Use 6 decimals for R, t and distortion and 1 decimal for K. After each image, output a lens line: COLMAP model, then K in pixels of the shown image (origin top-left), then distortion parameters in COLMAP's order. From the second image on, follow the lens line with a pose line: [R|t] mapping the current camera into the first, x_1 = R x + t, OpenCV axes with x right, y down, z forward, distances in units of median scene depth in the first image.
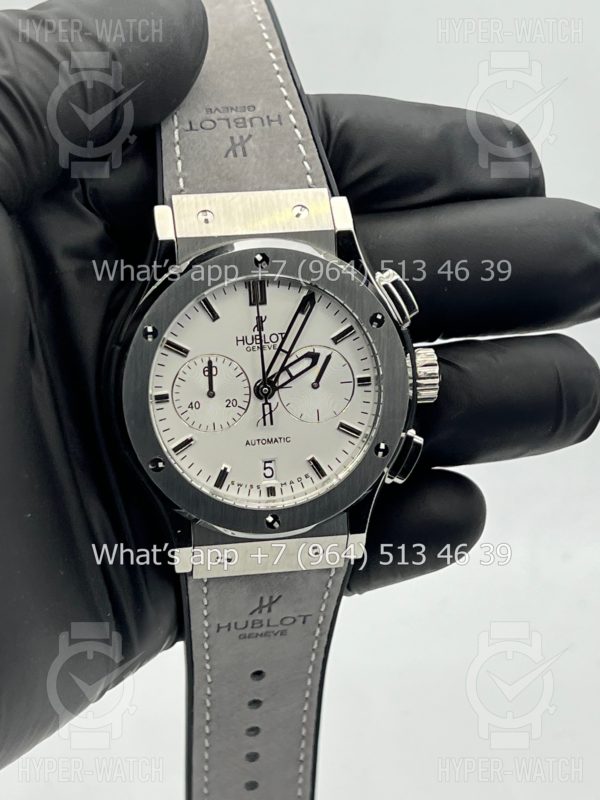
lens RADIAL K [[1949.8, 0, 298.6], [0, 1949.8, 403.5], [0, 0, 1]] dist [0.262967, 0.000000]
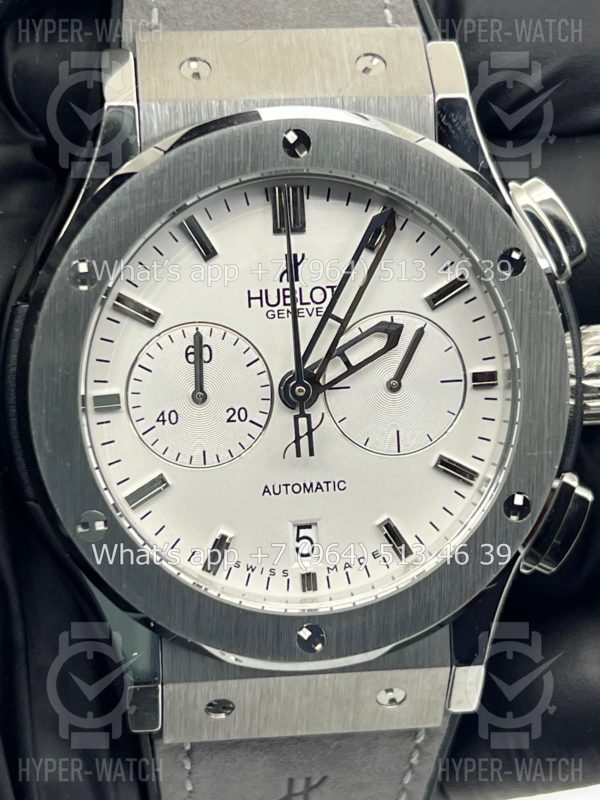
lens RADIAL K [[1949.8, 0, 299.1], [0, 1949.8, 399.0], [0, 0, 1]] dist [0.262967, 0.000000]
pose [[0.999239, 0.013513, -0.036596, 0.002230], [-0.016047, 0.997428, -0.069854, 0.032624], [0.035558, 0.070388, 0.996886, 0.462638]]
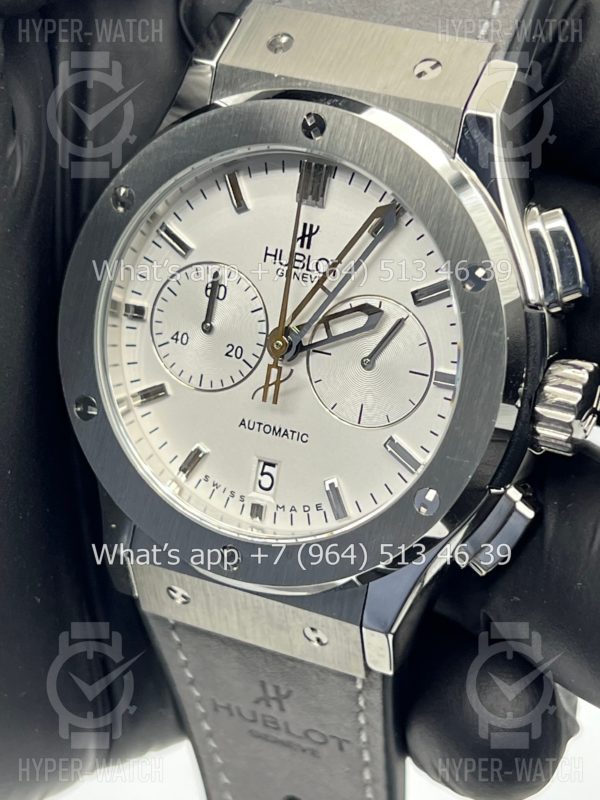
lens RADIAL K [[1949.8, 0, 302.6], [0, 1949.8, 403.0], [0, 0, 1]] dist [0.262967, 0.000000]
pose [[0.824457, 0.282710, -0.490251, 0.285046], [-0.291675, 0.954634, 0.059992, -0.027486], [0.484970, 0.093533, 0.869514, 0.481246]]
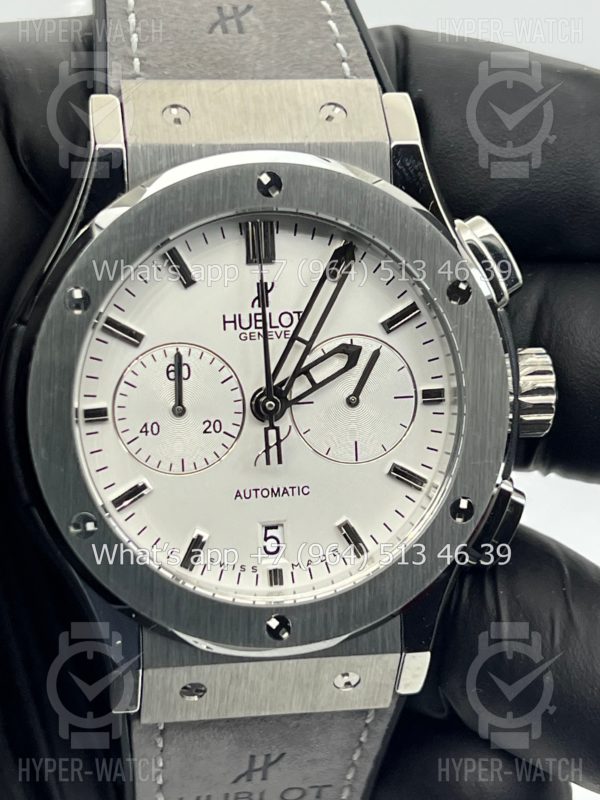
lens RADIAL K [[1949.8, 0, 300.8], [0, 1949.8, 395.9], [0, 0, 1]] dist [0.262967, 0.000000]
pose [[0.999557, 0.019314, 0.022625, -0.021058], [-0.017675, 0.997352, -0.070549, 0.031969], [-0.023928, 0.070118, 0.997252, 0.401556]]
